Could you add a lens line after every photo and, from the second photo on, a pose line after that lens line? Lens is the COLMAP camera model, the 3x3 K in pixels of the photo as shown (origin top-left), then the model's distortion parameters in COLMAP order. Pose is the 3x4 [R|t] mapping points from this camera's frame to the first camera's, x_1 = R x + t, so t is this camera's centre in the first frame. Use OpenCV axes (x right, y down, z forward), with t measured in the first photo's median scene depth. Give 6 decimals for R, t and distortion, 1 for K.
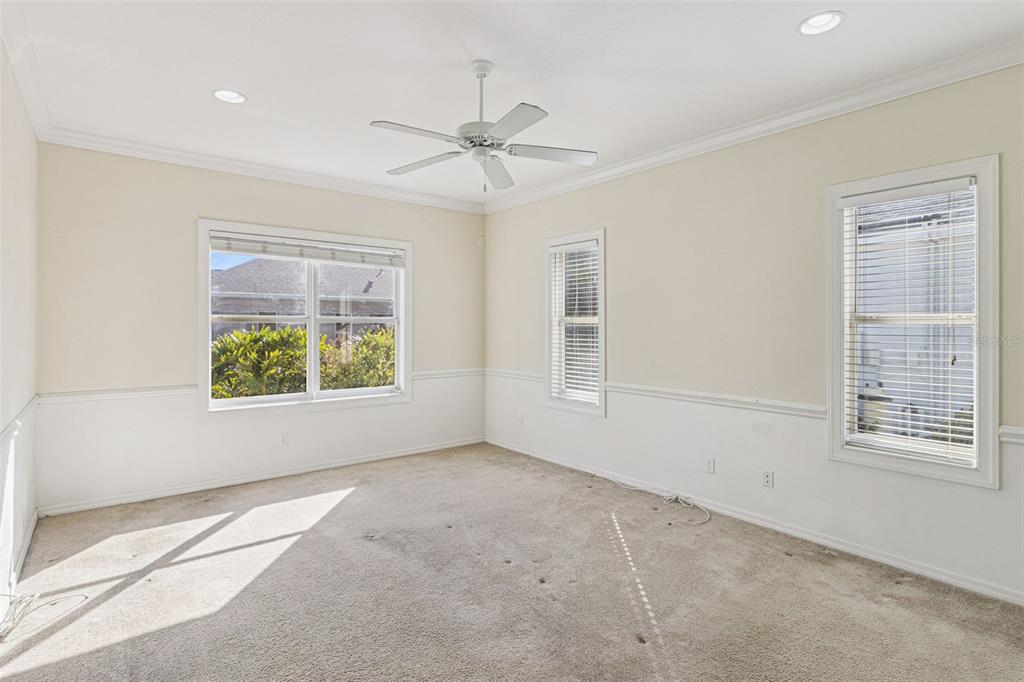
lens RADIAL K [[519.4, 0, 511.3], [0, 519.4, 318.3], [0, 0, 1]] dist [0.003070, -0.000087]
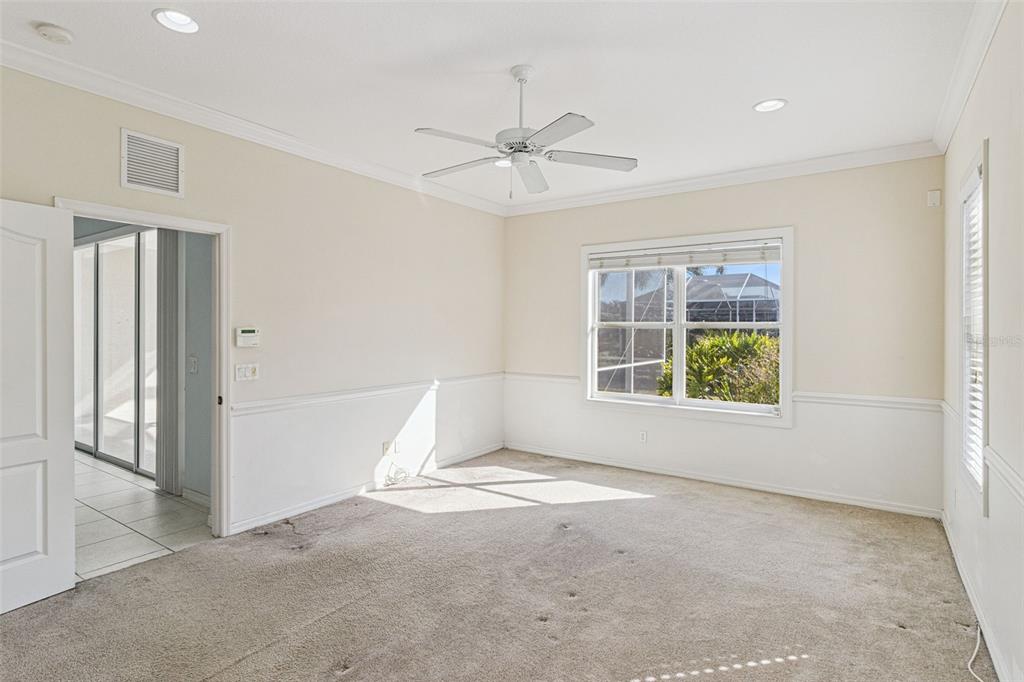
lens RADIAL K [[542.9, 0, 507.0], [0, 542.9, 328.2], [0, 0, 1]] dist [0.002060, -0.000259]
pose [[0.271937, -0.000447, -0.962315, 0.627077], [0.008081, 0.999966, 0.001819, 0.003797], [0.962281, -0.008271, 0.271931, 0.465345]]
